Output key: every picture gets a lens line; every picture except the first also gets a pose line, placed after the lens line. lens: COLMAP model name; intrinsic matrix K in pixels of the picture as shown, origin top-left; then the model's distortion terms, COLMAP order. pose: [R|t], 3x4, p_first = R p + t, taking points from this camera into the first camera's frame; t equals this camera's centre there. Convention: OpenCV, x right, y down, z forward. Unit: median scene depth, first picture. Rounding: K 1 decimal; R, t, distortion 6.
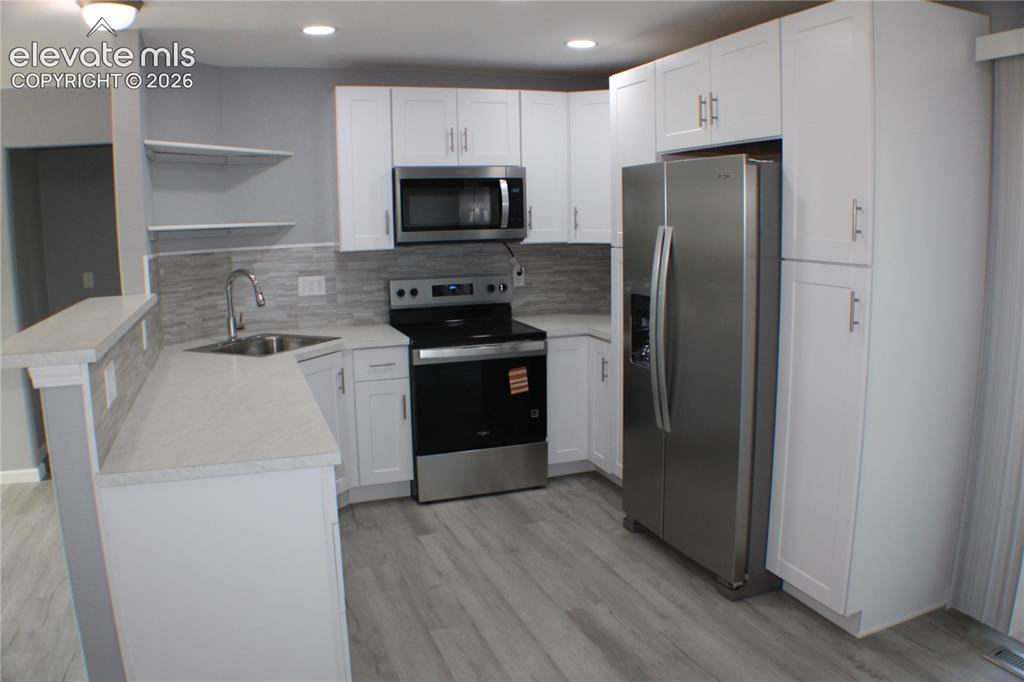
lens RADIAL K [[768.4, 0, 512.0], [0, 768.4, 341.0], [0, 0, 1]] dist [-0.221666, 0.060099]
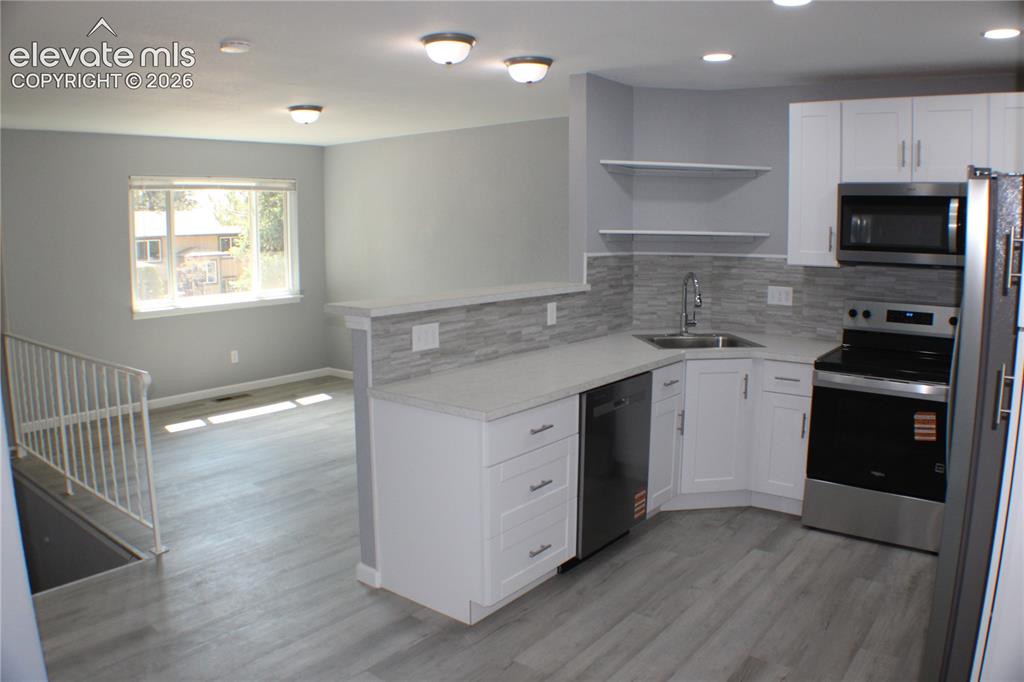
lens RADIAL K [[768.4, 0, 512.0], [0, 768.4, 341.0], [0, 0, 1]] dist [-0.221666, 0.060099]
pose [[0.514024, 0.143060, -0.845762, 0.443467], [-0.144022, 0.986391, 0.079316, -0.041791], [0.845598, 0.081038, 0.527633, 0.159840]]
